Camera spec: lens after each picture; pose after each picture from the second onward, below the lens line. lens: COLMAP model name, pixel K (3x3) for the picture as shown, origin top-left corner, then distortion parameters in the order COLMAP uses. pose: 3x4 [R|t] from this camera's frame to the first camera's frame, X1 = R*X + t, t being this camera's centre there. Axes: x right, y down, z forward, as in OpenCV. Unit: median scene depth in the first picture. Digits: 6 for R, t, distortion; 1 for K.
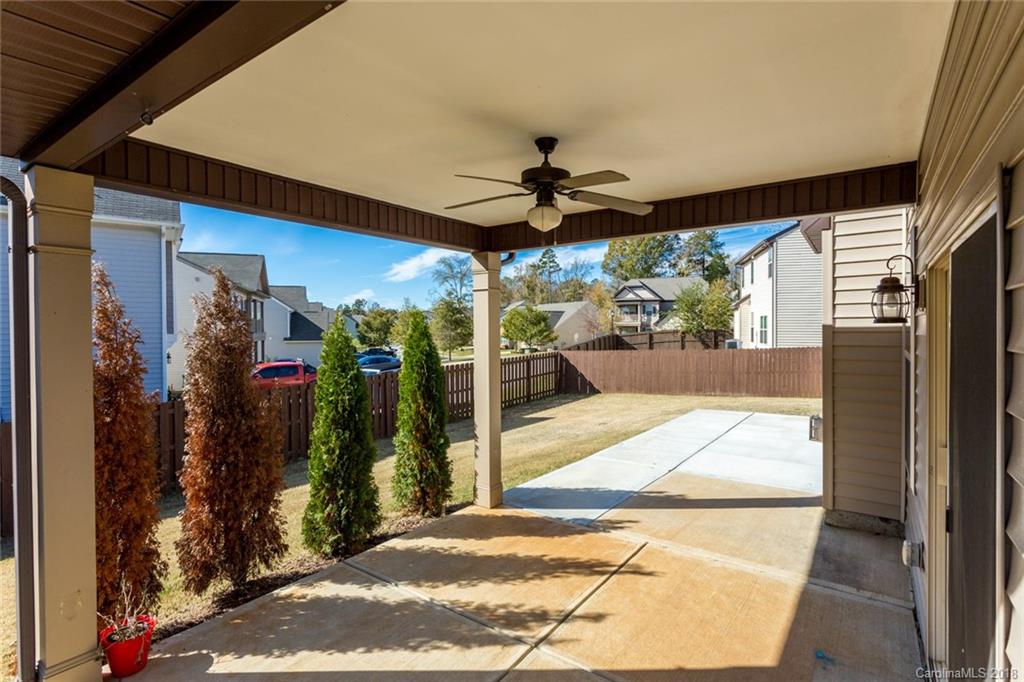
lens RADIAL K [[508.1, 0, 508.4], [0, 508.1, 342.4], [0, 0, 1]] dist [0.002157, 0.001223]
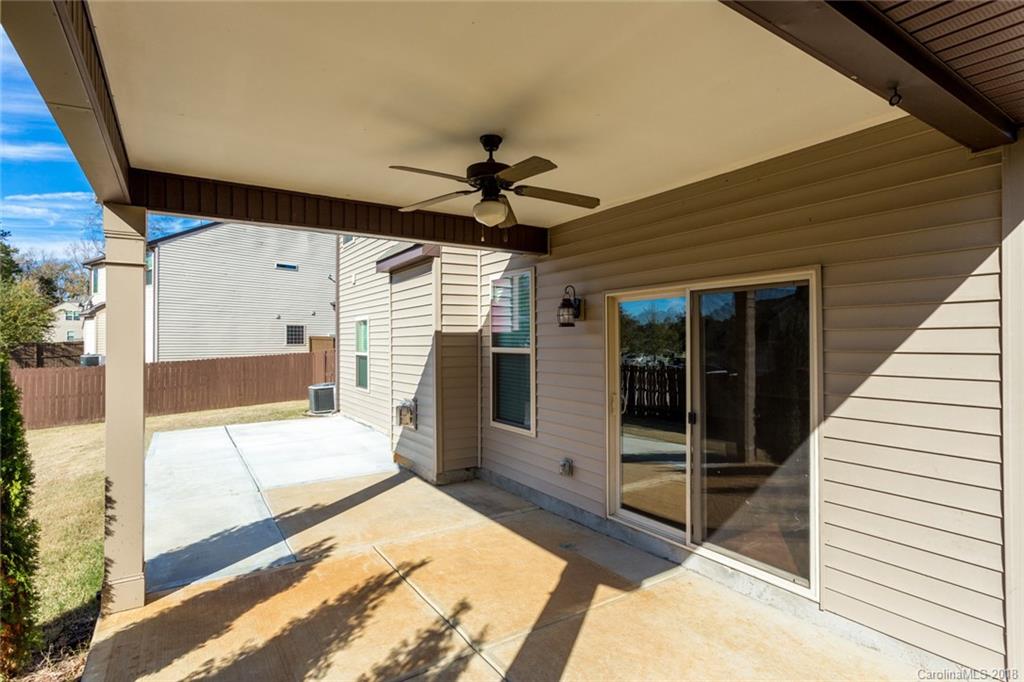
lens RADIAL K [[508.1, 0, 509.4], [0, 508.1, 335.1], [0, 0, 1]] dist [0.002157, 0.001223]
pose [[0.360321, 0.015440, 0.932700, -0.532606], [0.025383, 0.999331, -0.026349, 0.016562], [-0.932483, 0.033169, 0.359688, 0.370594]]
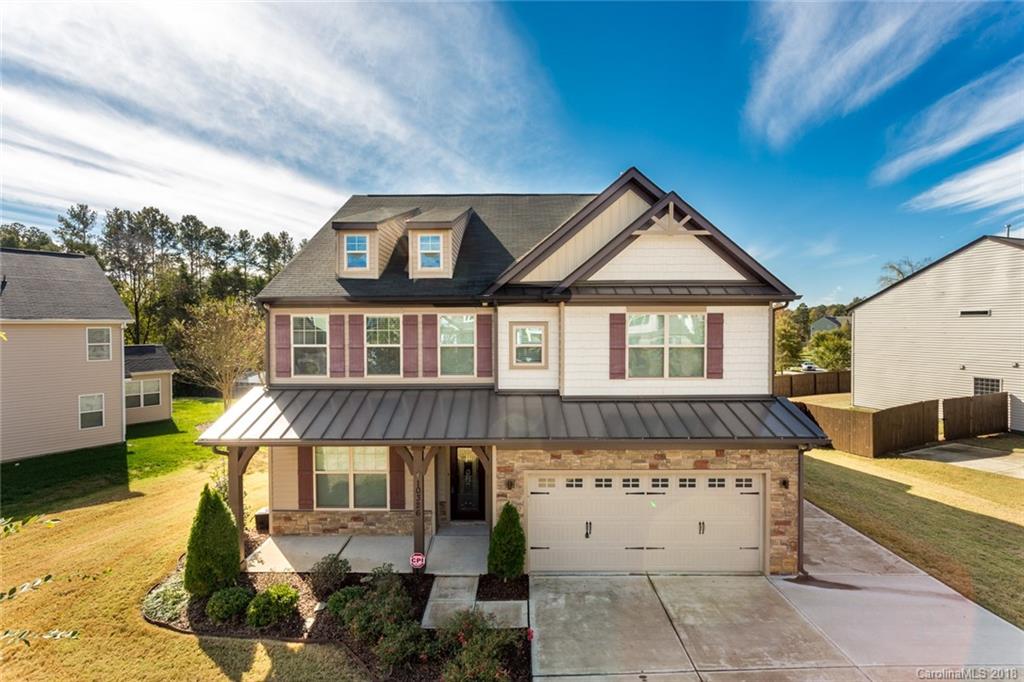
lens RADIAL K [[508.1, 0, 508.1], [0, 508.1, 337.5], [0, 0, 1]] dist [0.002157, 0.001223]
pose [[0.582390, 0.025599, -0.812506, 5.097709], [-0.024920, 0.999597, 0.013632, -0.638175], [0.812528, 0.012308, 0.582793, -2.079555]]
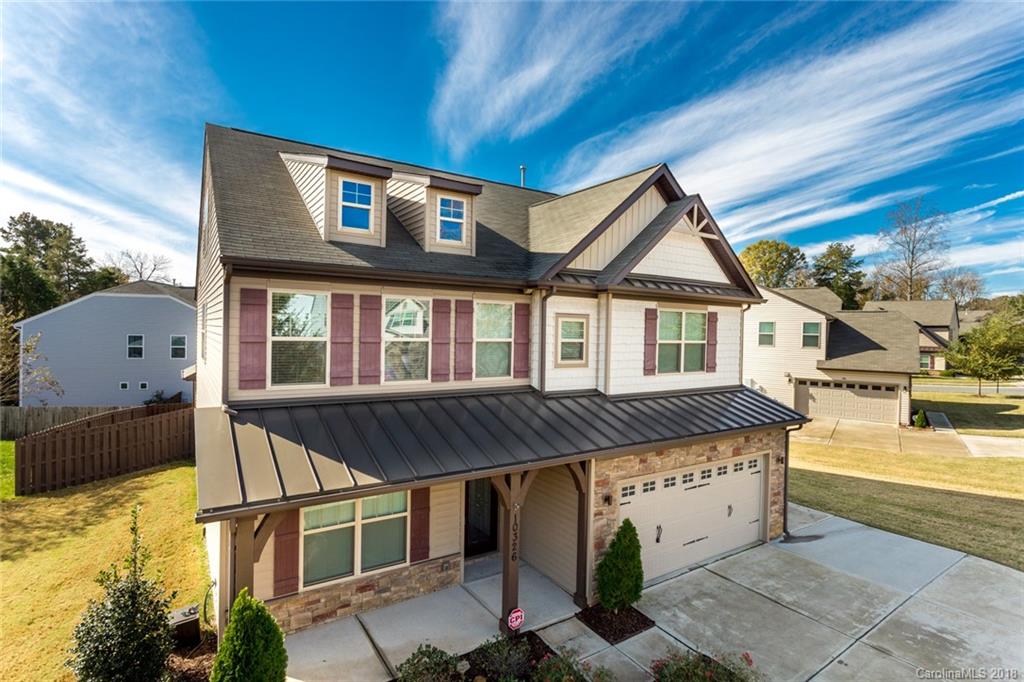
lens RADIAL K [[508.1, 0, 512.1], [0, 508.1, 338.5], [0, 0, 1]] dist [0.002157, 0.001223]
pose [[0.933152, 0.030096, -0.358220, 3.689002], [-0.035588, 0.999328, -0.008747, -0.548629], [0.357716, 0.020911, 0.933596, -2.694723]]
